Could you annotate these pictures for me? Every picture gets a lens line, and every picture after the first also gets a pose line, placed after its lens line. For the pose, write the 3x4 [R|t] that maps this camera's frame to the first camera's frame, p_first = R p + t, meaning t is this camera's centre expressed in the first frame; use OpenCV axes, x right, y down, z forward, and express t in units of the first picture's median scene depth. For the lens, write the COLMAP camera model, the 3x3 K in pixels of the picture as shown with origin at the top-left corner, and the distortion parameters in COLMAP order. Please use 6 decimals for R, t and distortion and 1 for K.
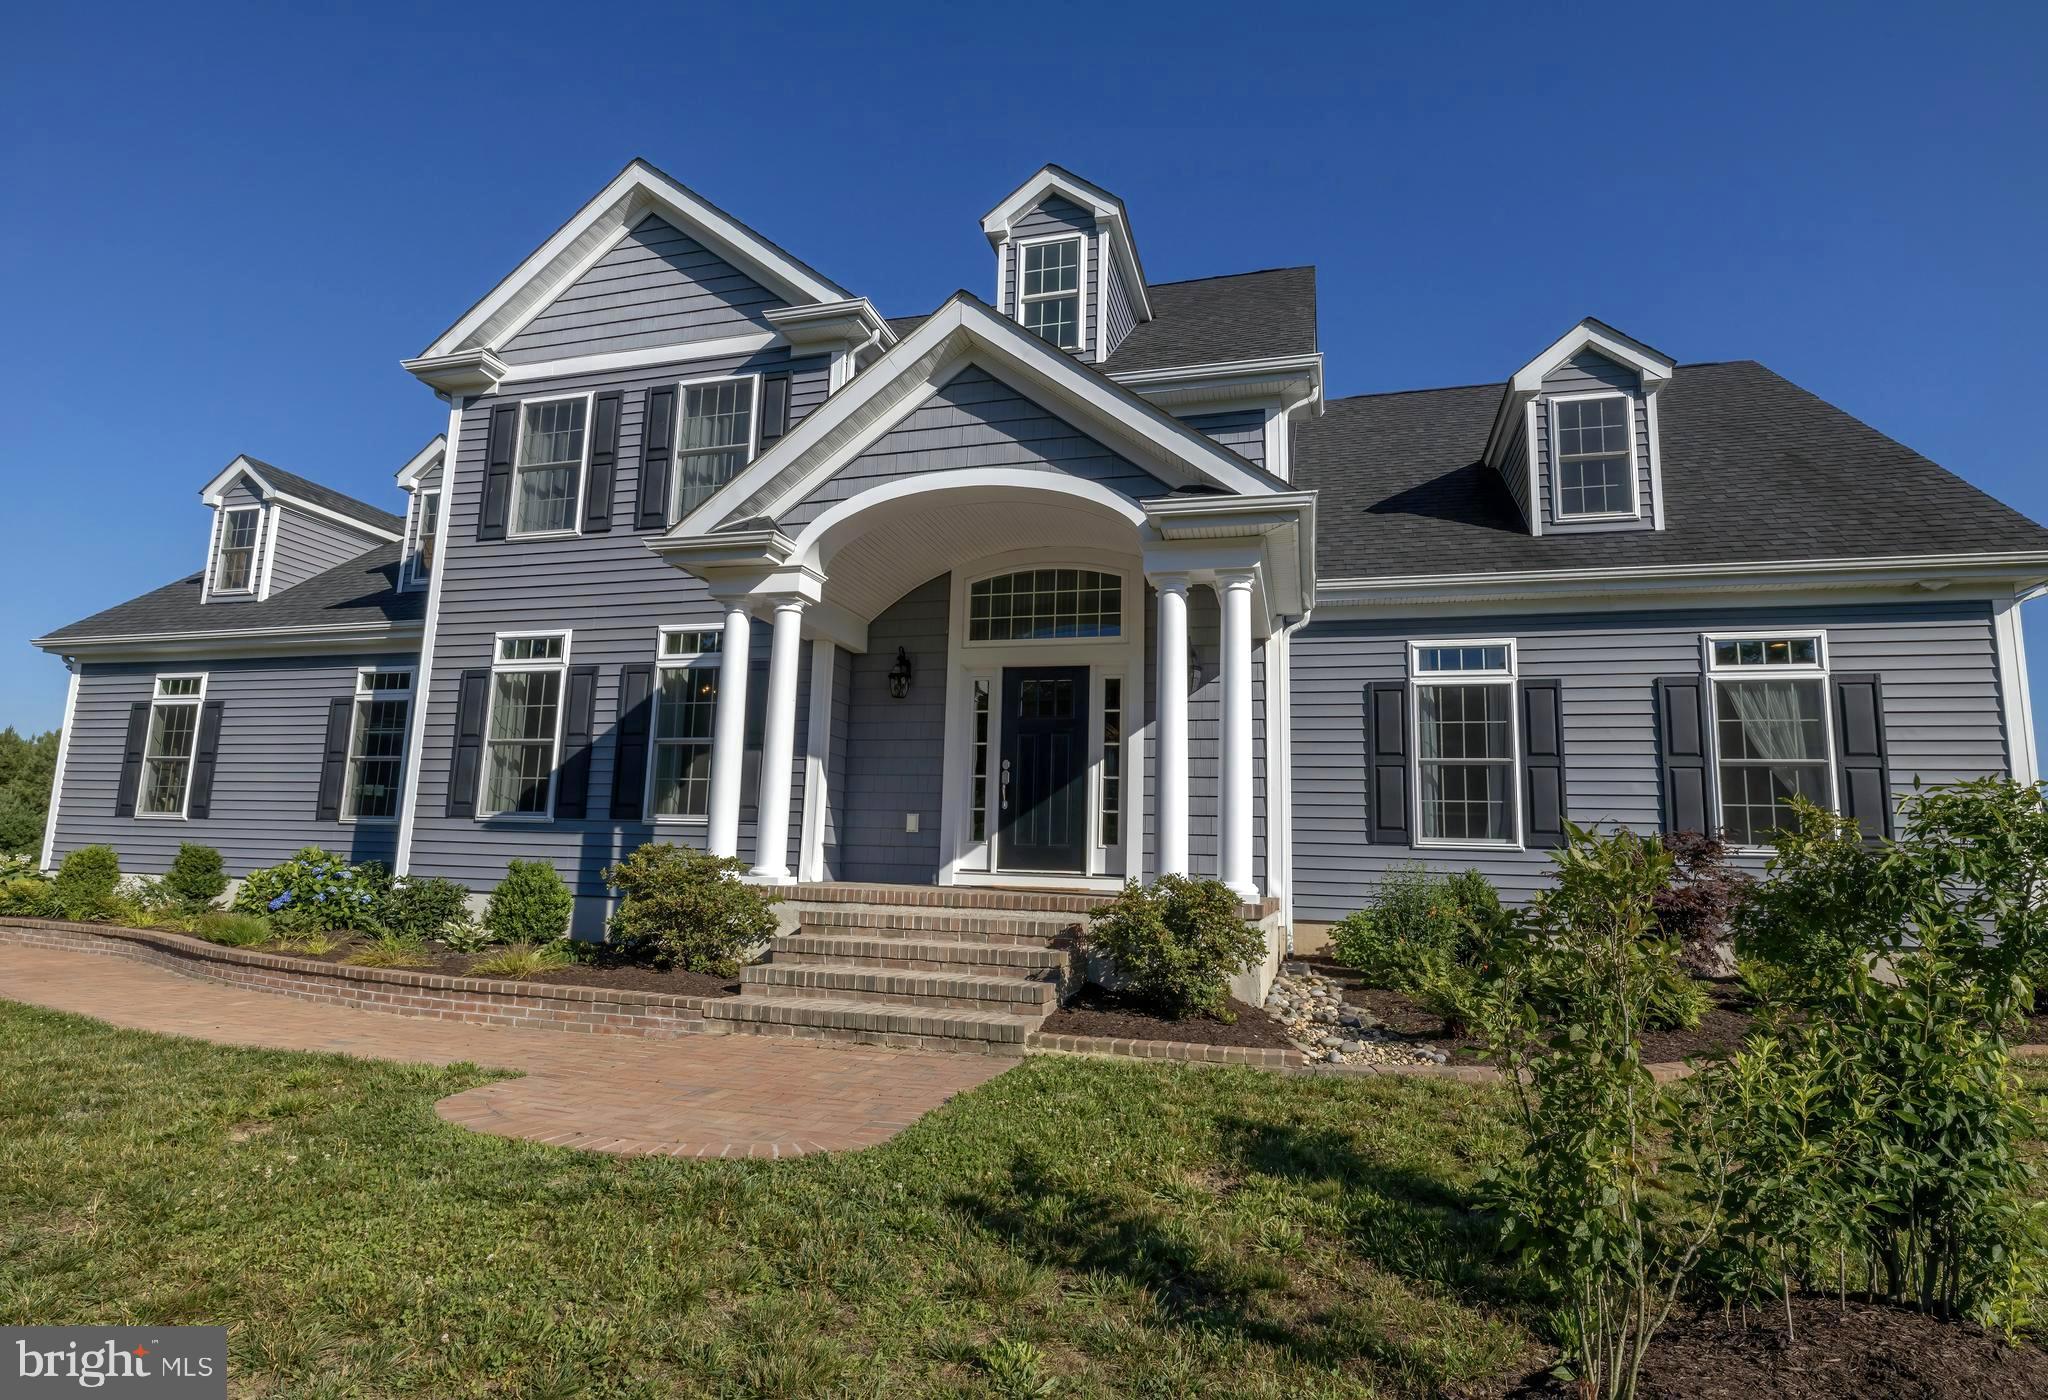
lens RADIAL K [[1094.5, 0, 1008.6], [0, 1094.5, 690.6], [0, 0, 1]] dist [0.000738, -0.000886]
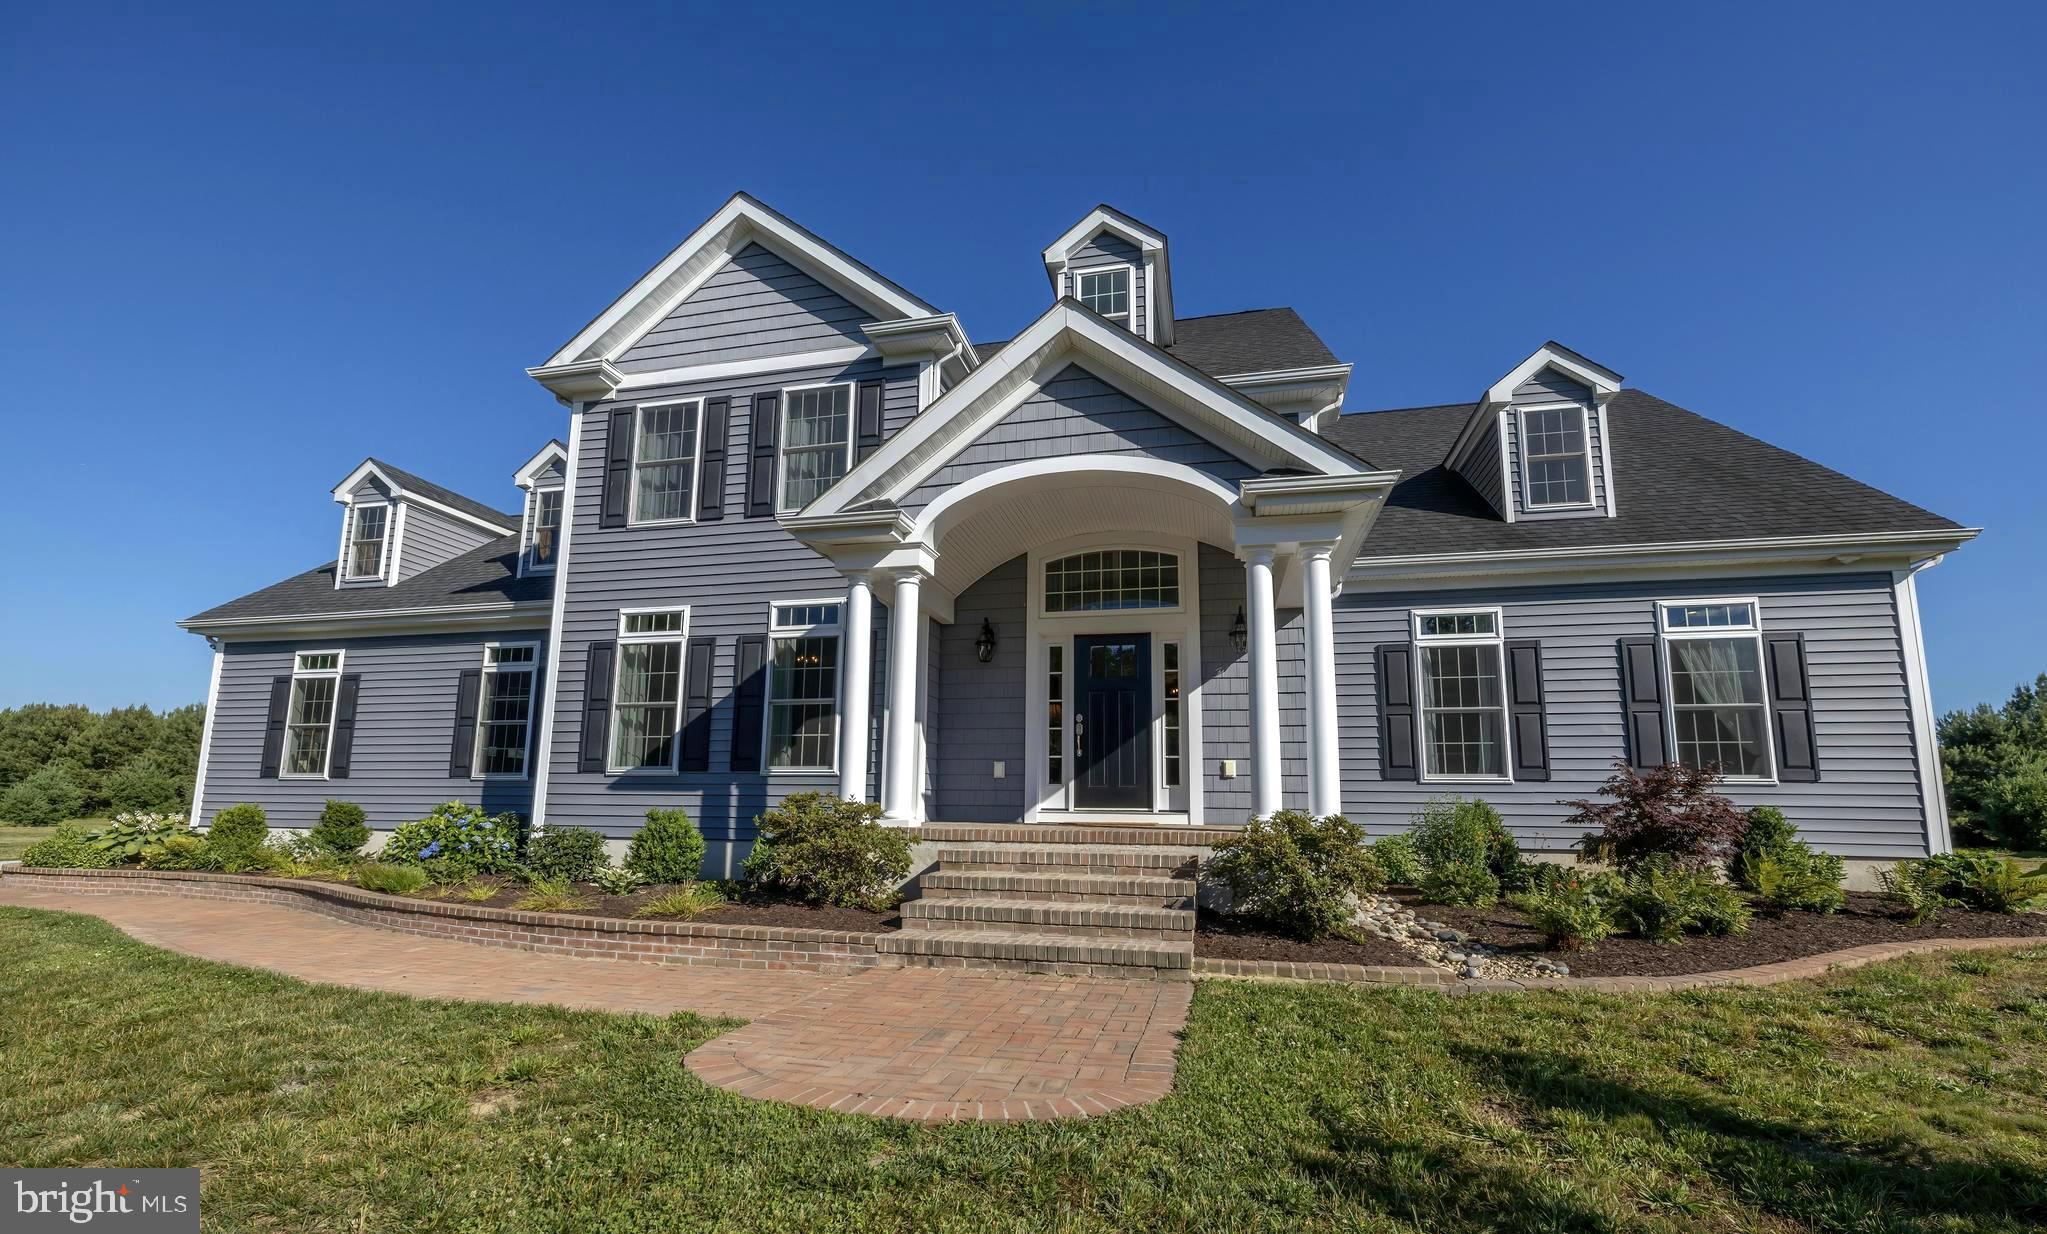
lens RADIAL K [[857.4, 0, 1032.0], [0, 857.4, 675.6], [0, 0, 1]] dist [0.000711, 0.000320]
pose [[0.997790, -0.011345, 0.065468, -0.111799], [0.010629, 0.999880, 0.011271, 0.011374], [-0.065588, -0.010550, 0.997791, 0.094029]]
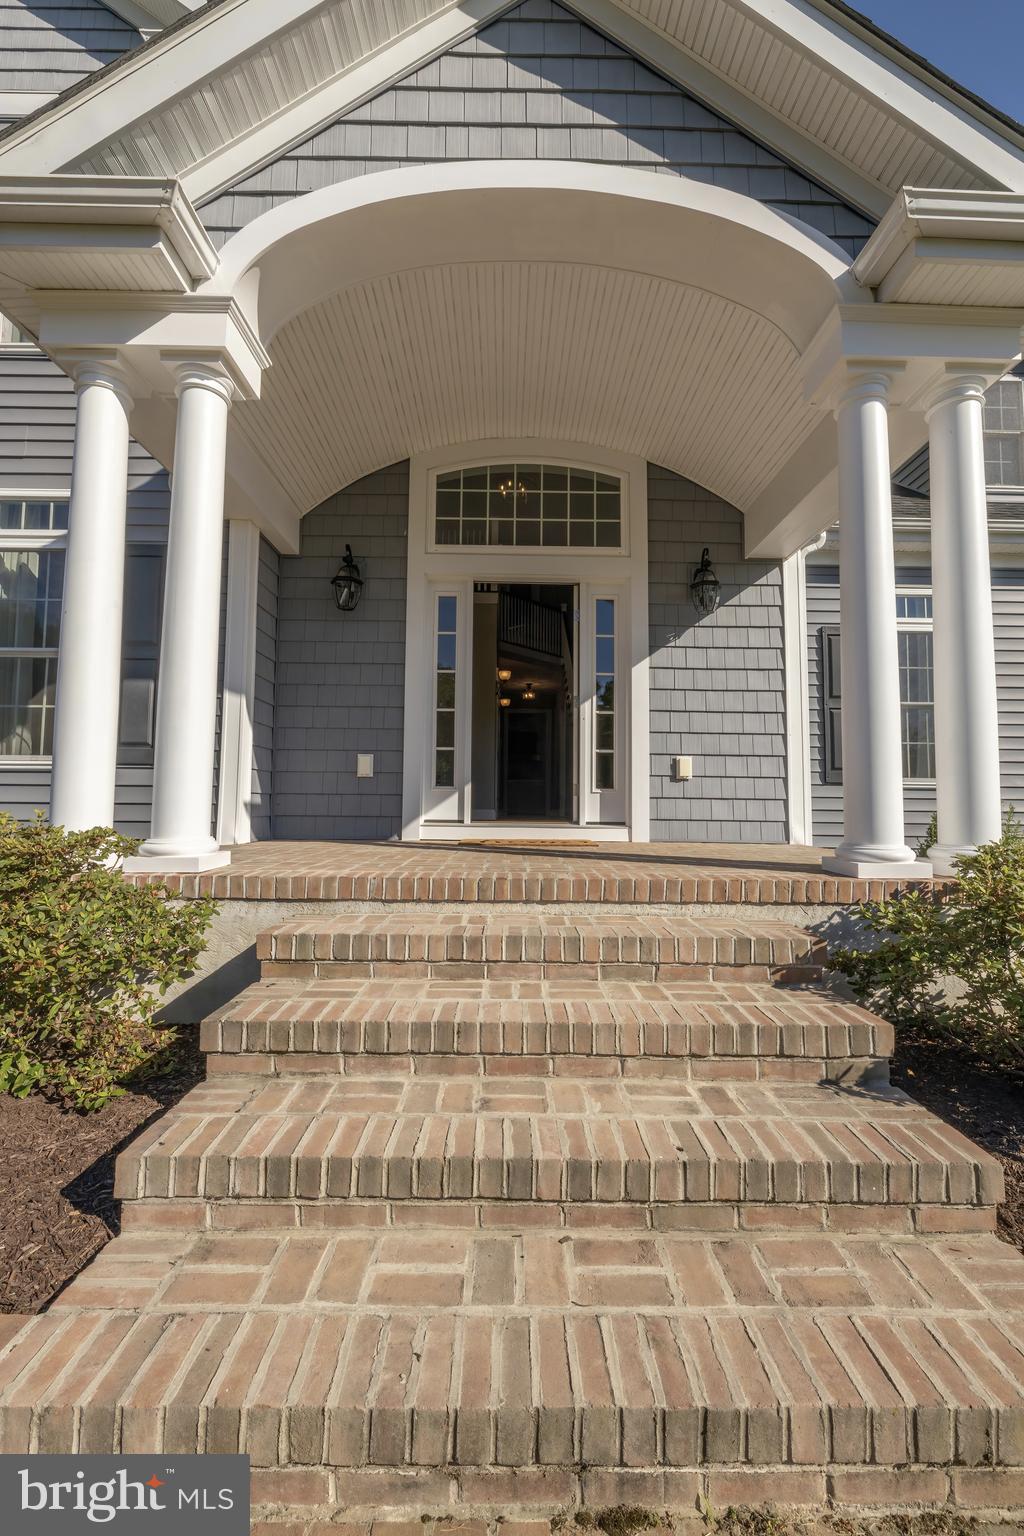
lens RADIAL K [[639.4, 0, 512.9], [0, 639.4, 759.4], [0, 0, 1]] dist [0.000980, -0.000663]
pose [[0.956094, -0.001595, 0.293054, -0.122315], [-0.026890, 0.995289, 0.093149, 0.069047], [-0.291822, -0.096939, 0.951547, 0.519020]]
